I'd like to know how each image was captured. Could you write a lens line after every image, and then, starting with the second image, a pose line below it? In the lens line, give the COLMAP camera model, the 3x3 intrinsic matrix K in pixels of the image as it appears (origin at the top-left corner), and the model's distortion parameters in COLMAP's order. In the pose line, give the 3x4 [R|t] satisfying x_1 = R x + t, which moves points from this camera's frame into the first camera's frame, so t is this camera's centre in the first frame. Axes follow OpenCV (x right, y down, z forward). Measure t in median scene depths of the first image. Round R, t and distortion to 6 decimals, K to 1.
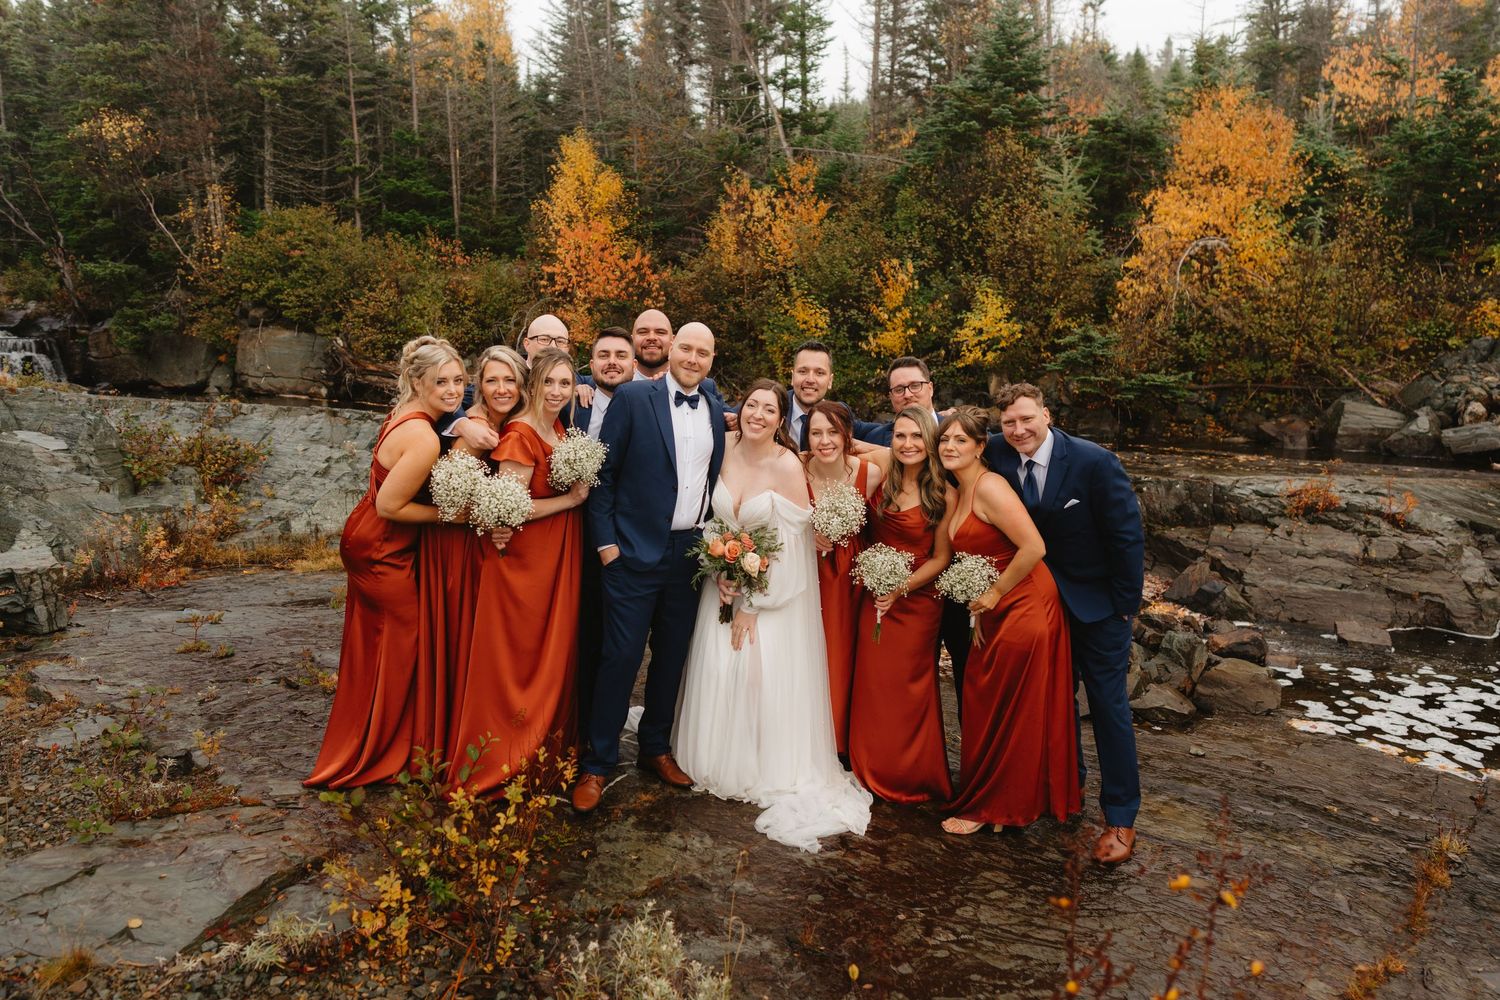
lens RADIAL K [[1003.8, 0, 736.1], [0, 1003.8, 501.9], [0, 0, 1]] dist [-0.000407, 0.003003]
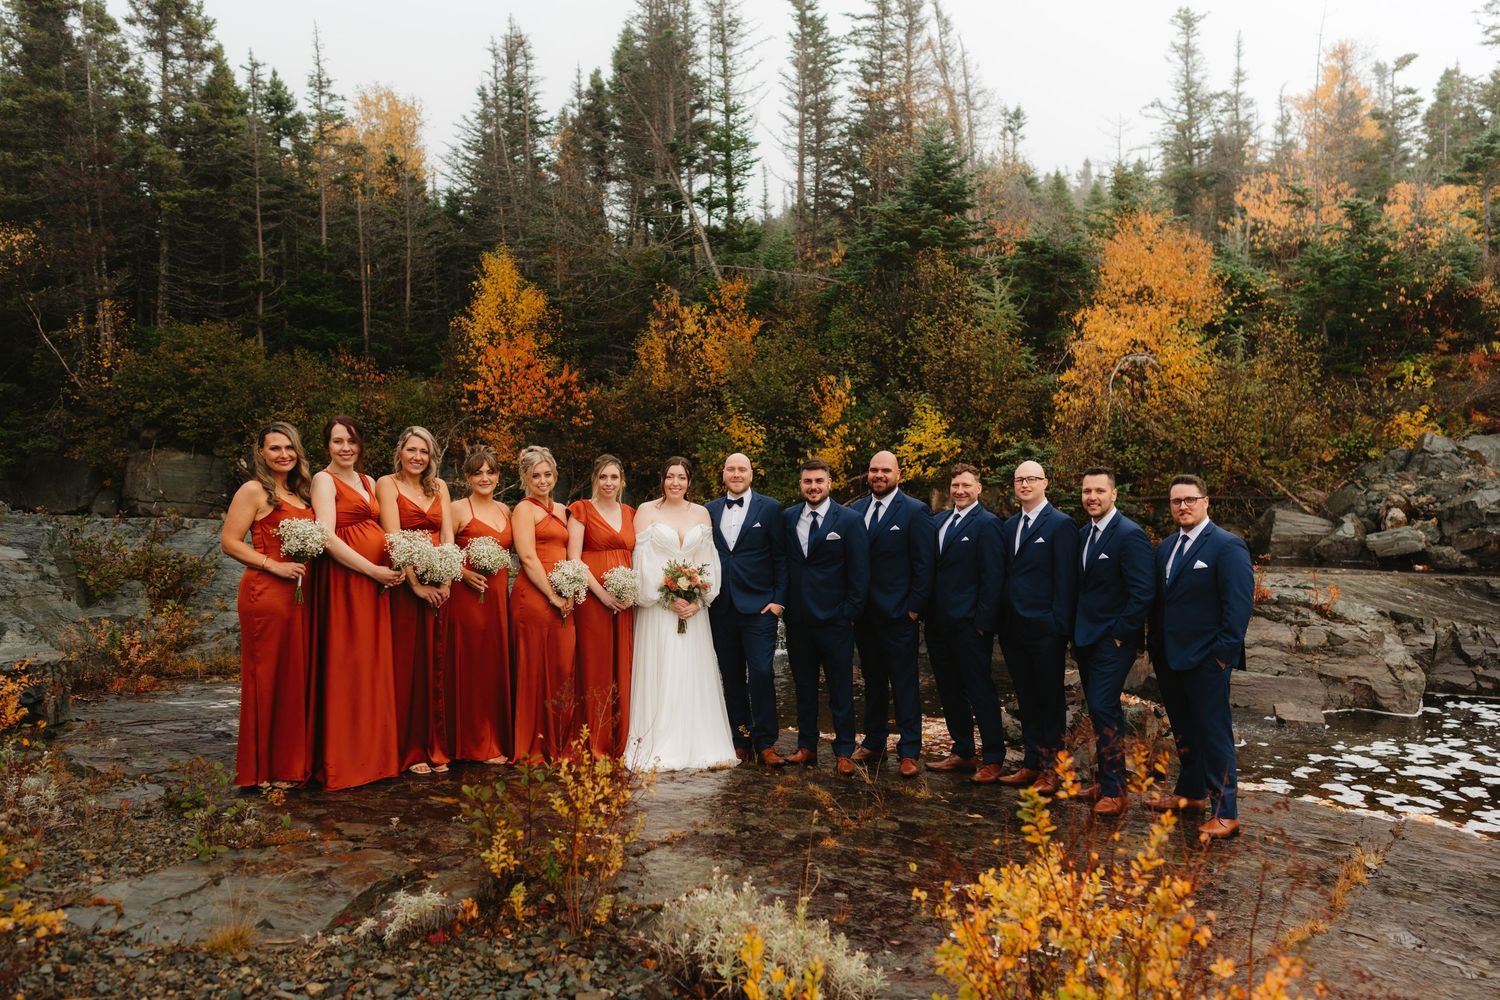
lens RADIAL K [[1107.6, 0, 727.3], [0, 1107.6, 521.4], [0, 0, 1]] dist [-0.001378, 0.005137]
pose [[0.997173, -0.010241, 0.074435, -0.022447], [0.018425, 0.993748, -0.110120, 0.016053], [-0.072842, 0.111180, 0.991127, -0.048837]]
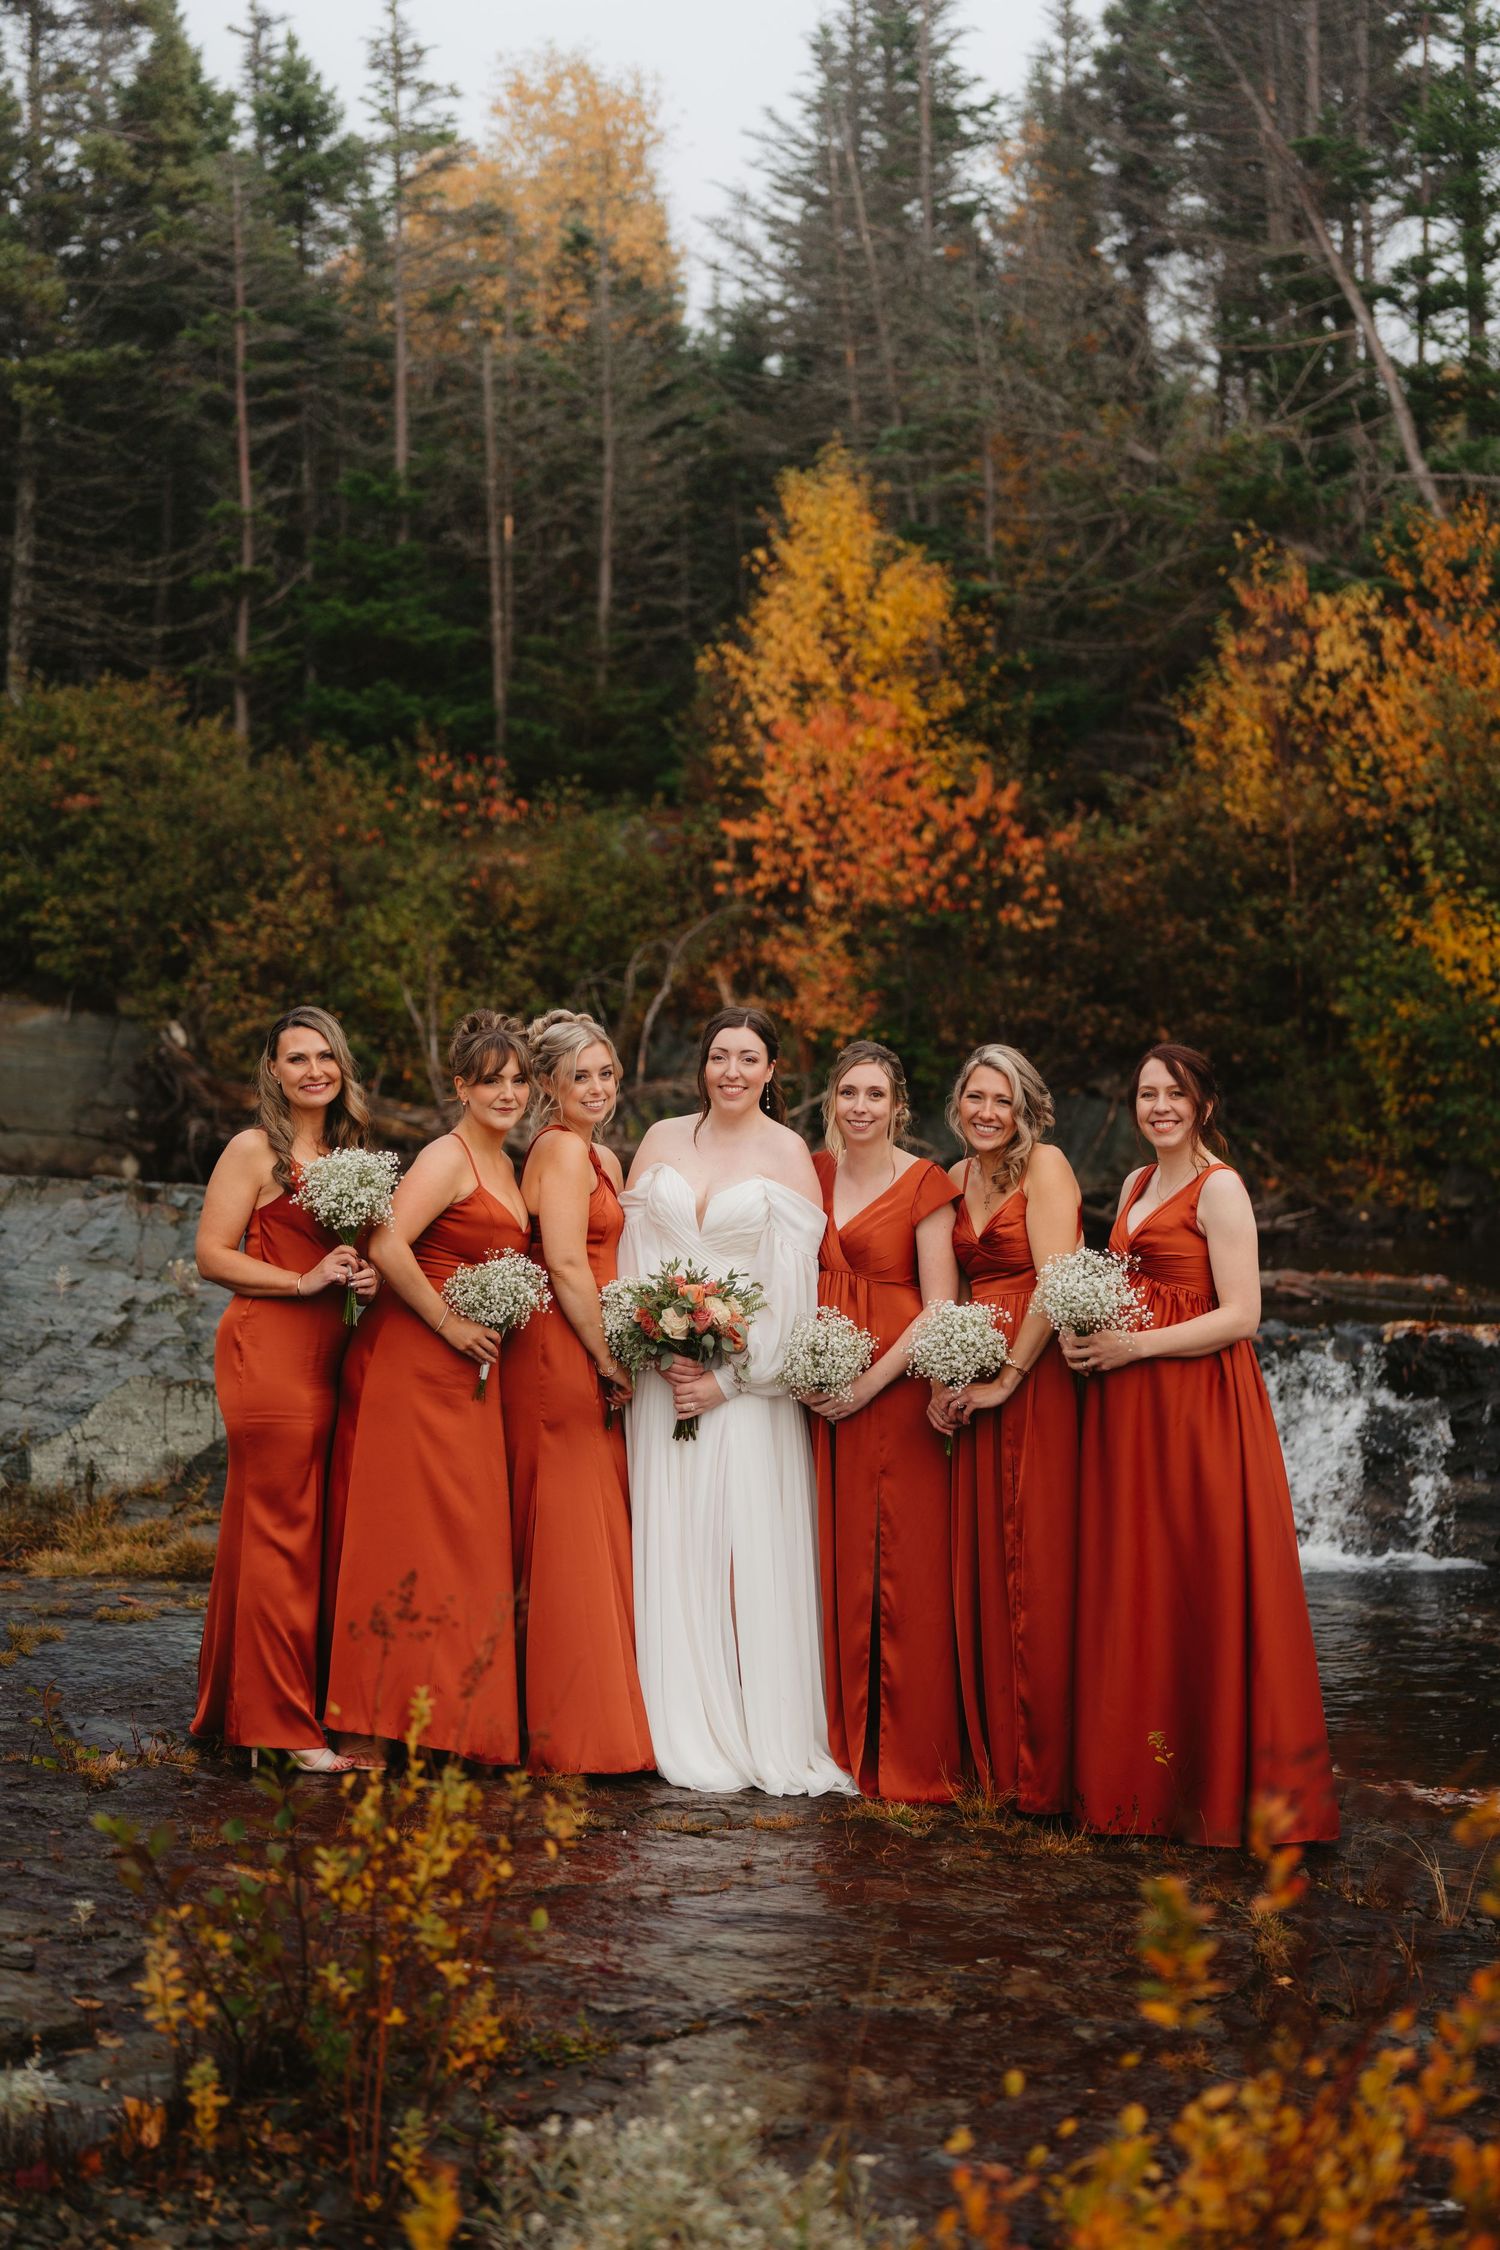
lens RADIAL K [[3102.3, 0, 754.3], [0, 3102.3, 1096.7], [0, 0, 1]] dist [0.012593, 0.021202]
pose [[0.981973, -0.004660, -0.188963, 0.028284], [-0.022328, 0.989838, -0.140437, 0.018474], [0.187697, 0.142124, 0.971890, -0.064519]]
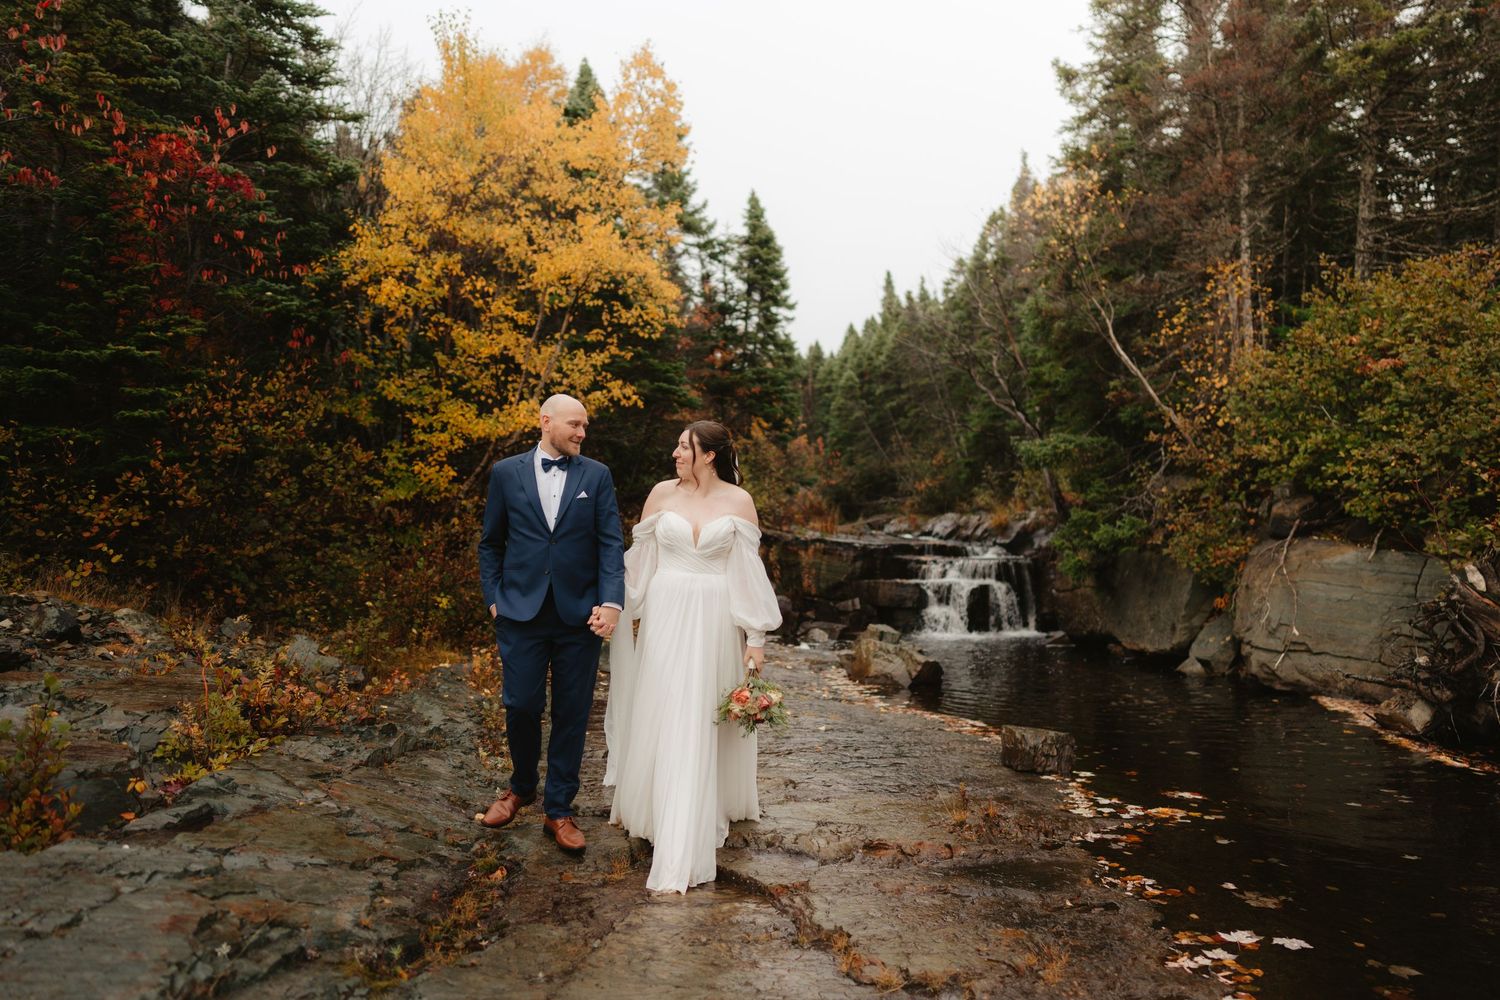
lens RADIAL K [[1002.2, 0, 745.3], [0, 1002.2, 505.9], [0, 0, 1]] dist [-0.004655, 0.005841]
pose [[0.487556, -0.041111, -0.872123, -0.213910], [-0.138466, 0.982608, -0.123728, -0.105314], [0.862042, 0.181084, 0.473384, 0.609662]]
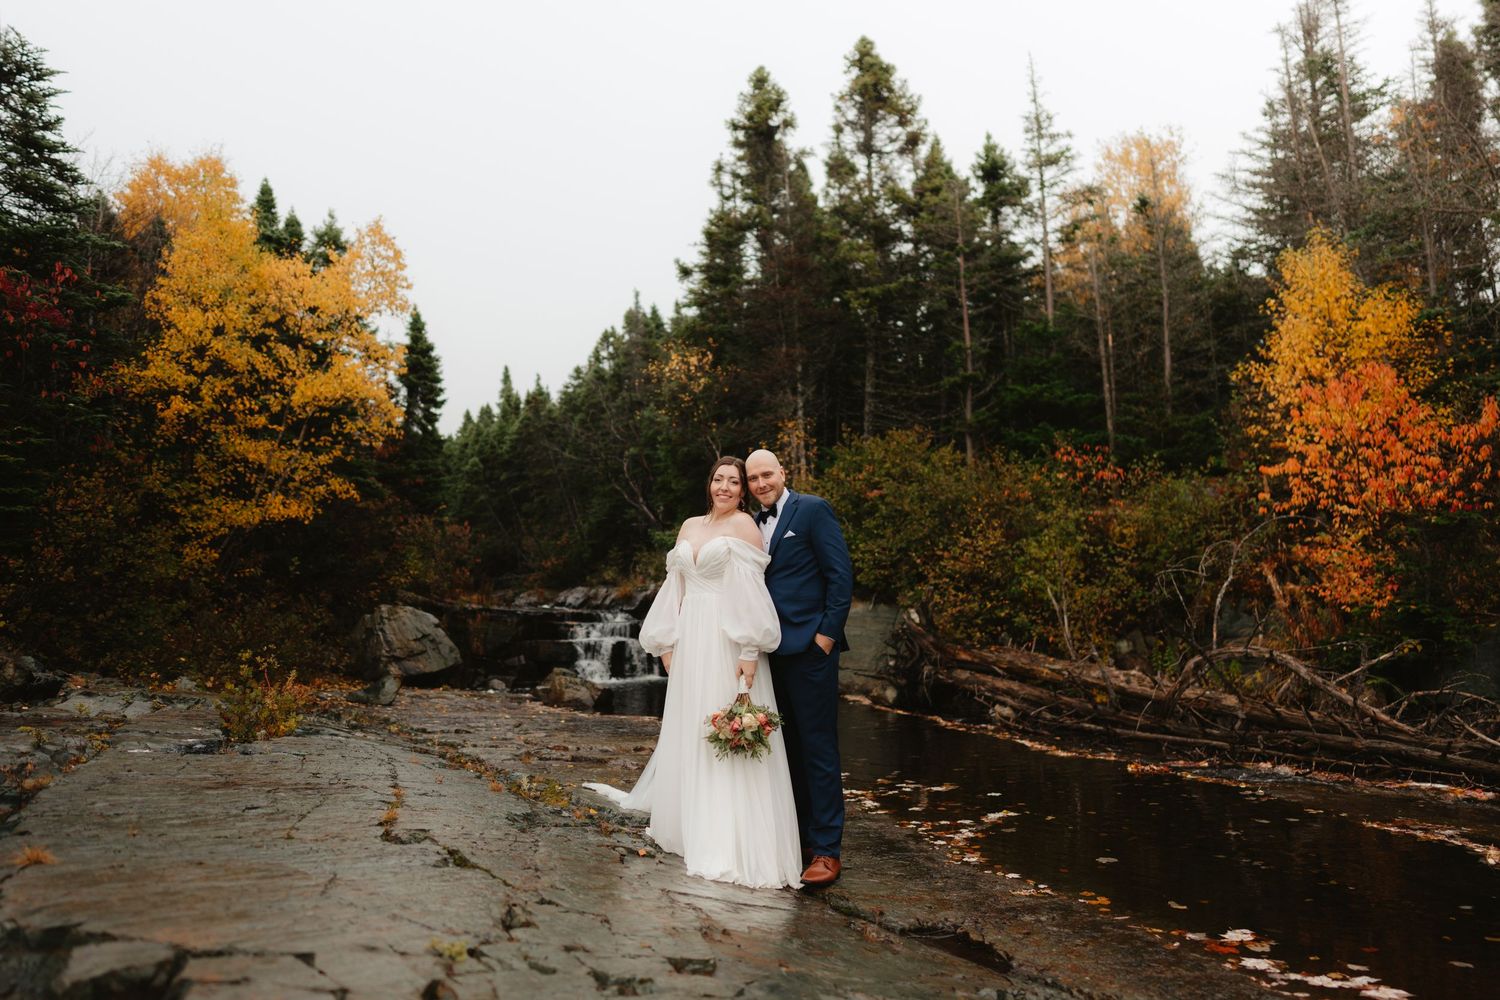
lens RADIAL K [[988.4, 0, 745.5], [0, 988.4, 503.2], [0, 0, 1]] dist [0.001552, 0.000814]
pose [[0.792768, -0.093878, -0.602250, -0.094248], [-0.071404, 0.966961, -0.244722, -0.066704], [0.605327, 0.237011, 0.759872, 0.435943]]
